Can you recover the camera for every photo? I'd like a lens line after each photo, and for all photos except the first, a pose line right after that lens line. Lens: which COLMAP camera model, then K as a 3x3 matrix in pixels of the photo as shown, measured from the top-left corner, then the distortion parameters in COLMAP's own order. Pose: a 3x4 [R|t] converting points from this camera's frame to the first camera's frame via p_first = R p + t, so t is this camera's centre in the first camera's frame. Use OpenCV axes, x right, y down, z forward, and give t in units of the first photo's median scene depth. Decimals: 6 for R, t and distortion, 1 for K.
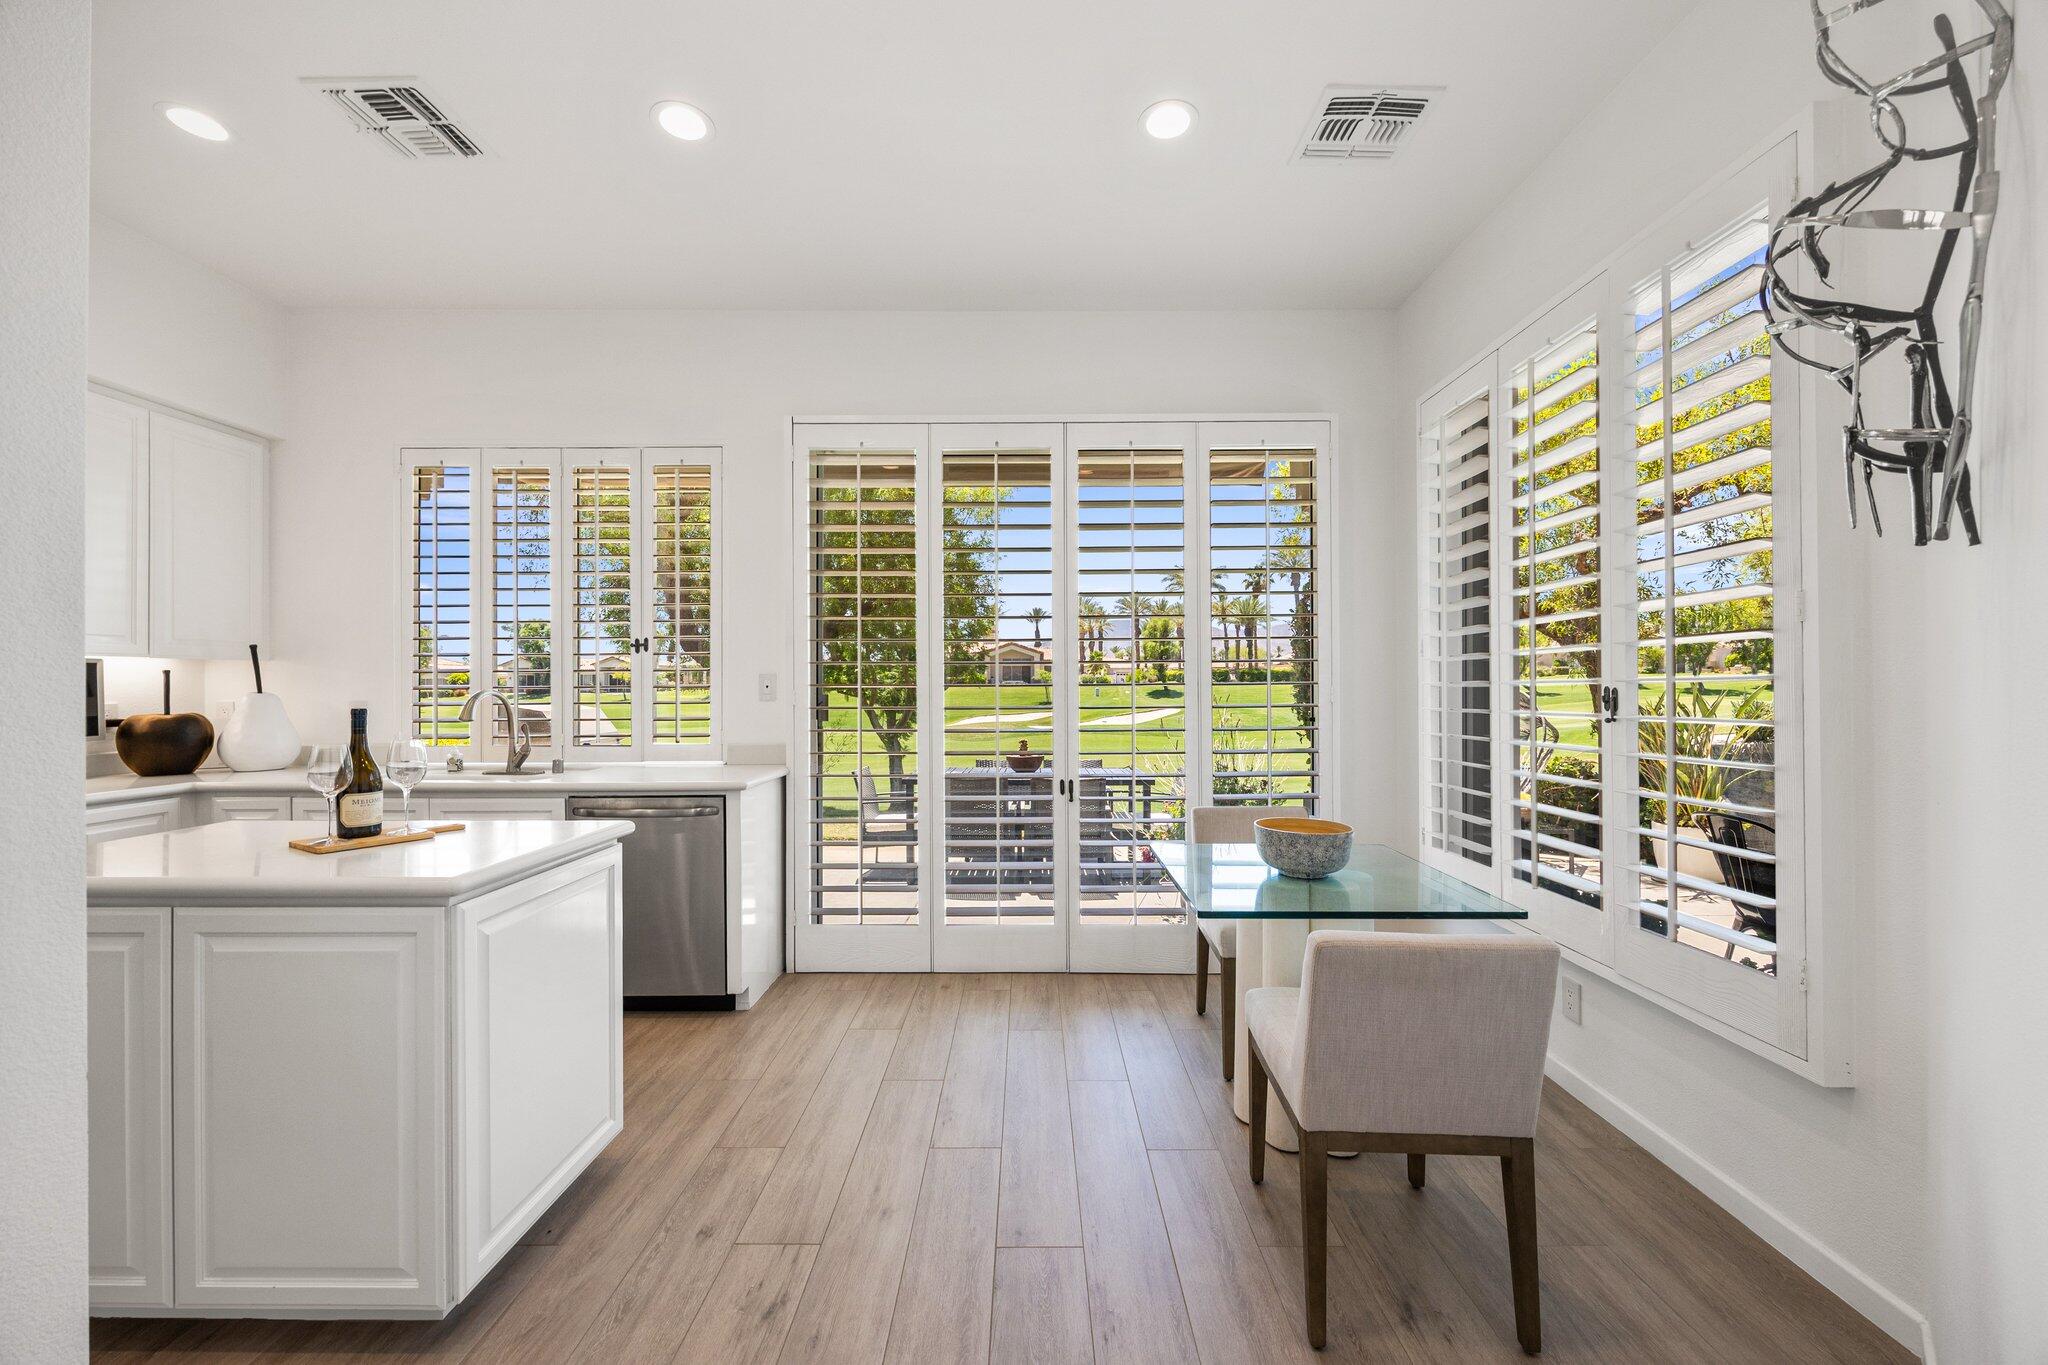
lens RADIAL K [[785.9, 0, 1030.6], [0, 785.9, 680.5], [0, 0, 1]] dist [-0.001702, 0.000094]
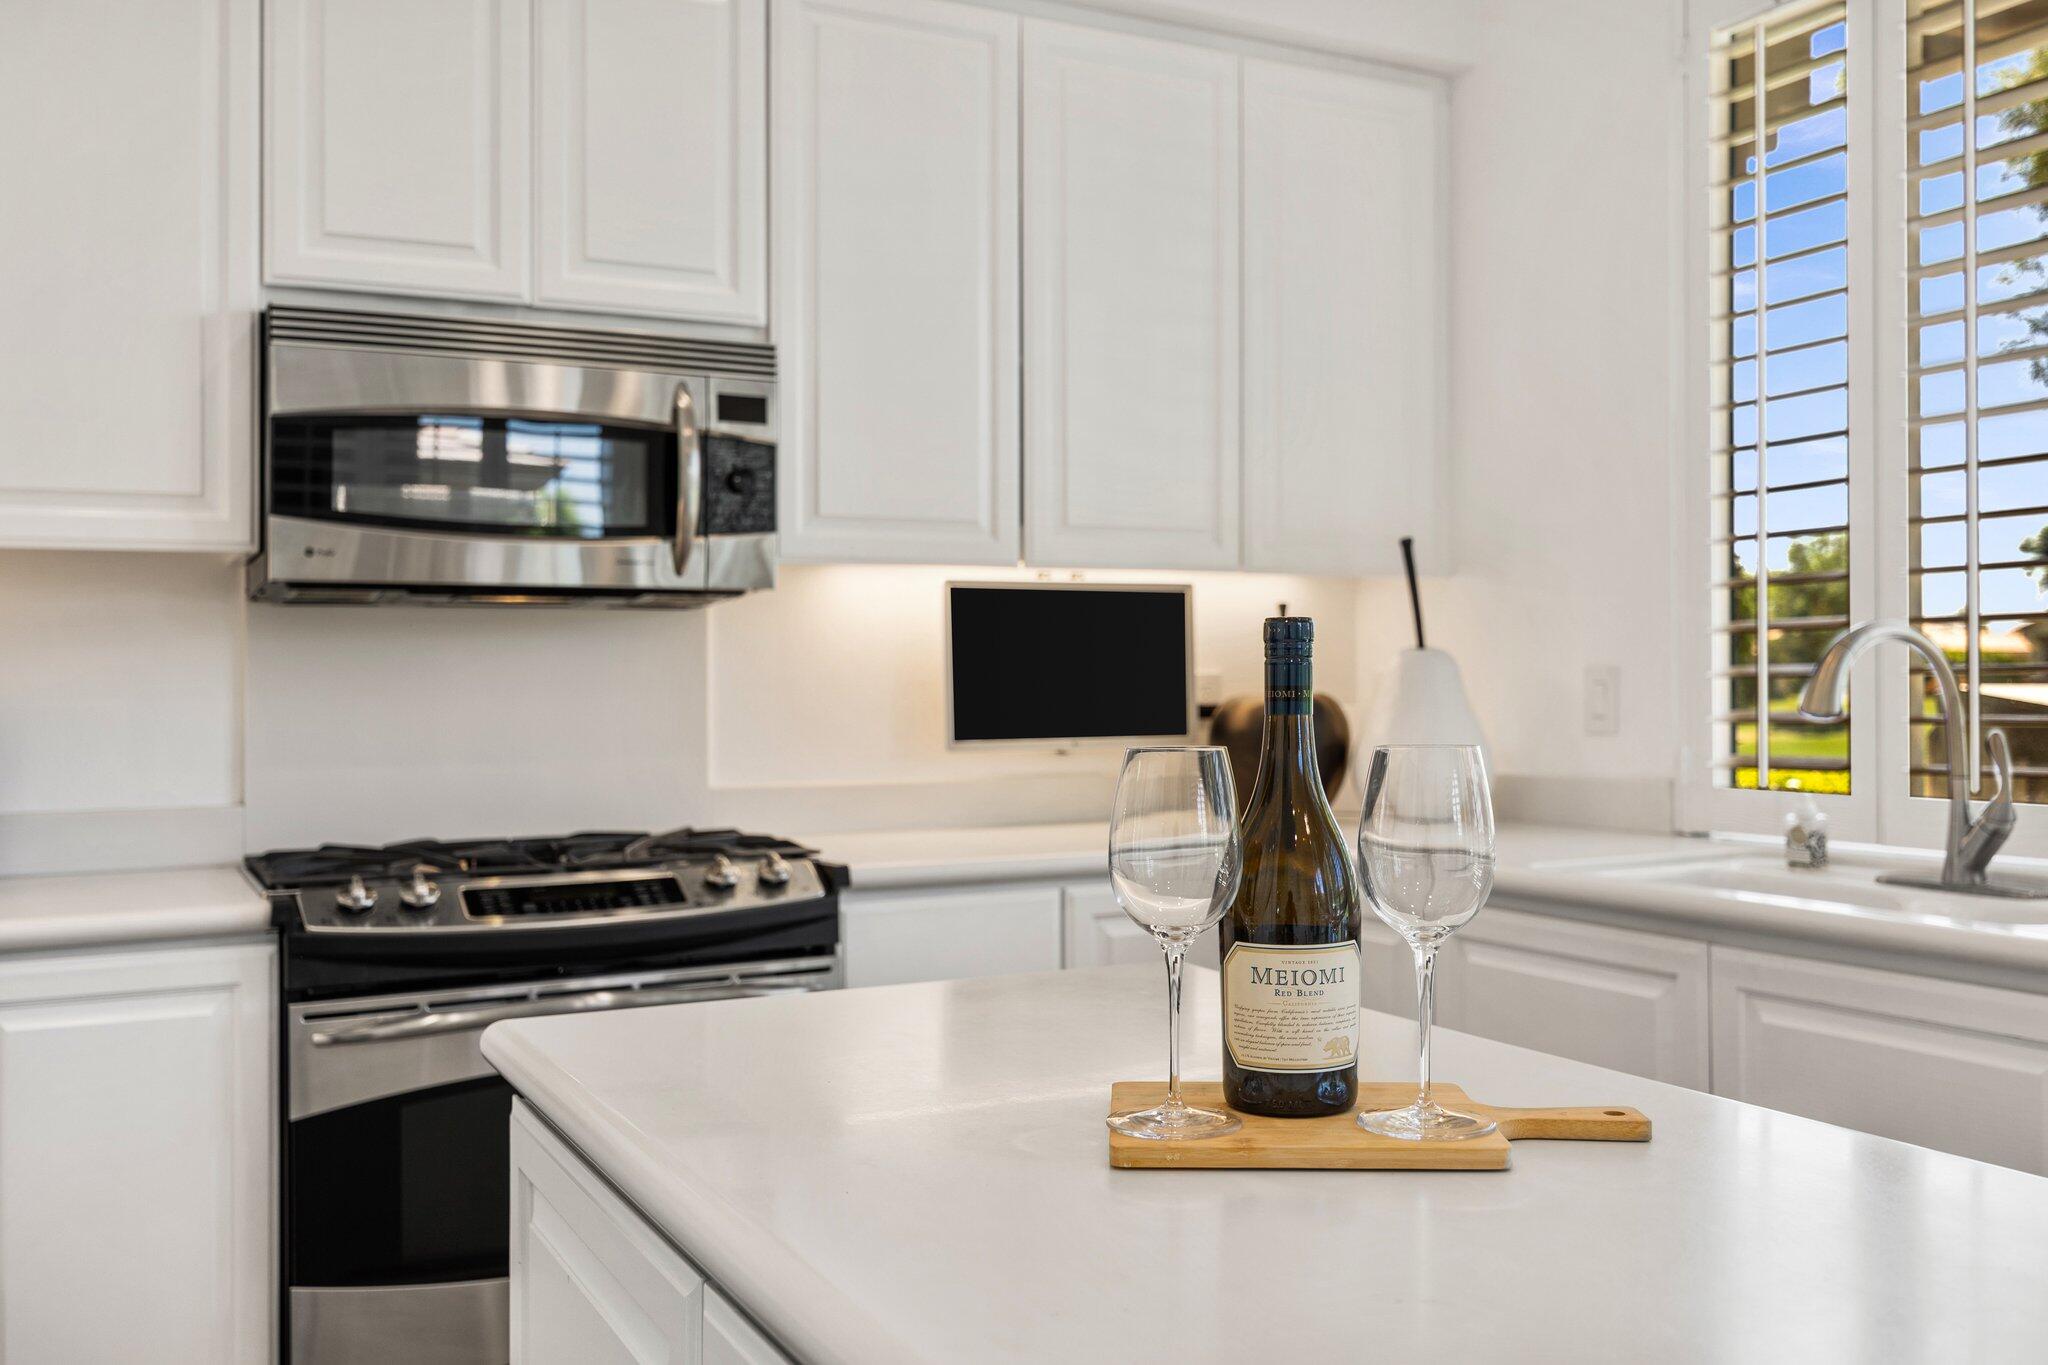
lens RADIAL K [[1818.0, 0, 1024.0], [0, 1818.0, 682.5], [0, 0, 1]] dist [0.007818, 0.002550]
pose [[0.460056, -0.004481, -0.887878, -0.181950], [0.015475, 0.999876, 0.002973, 0.027562], [0.887755, -0.015108, 0.460069, 0.329927]]
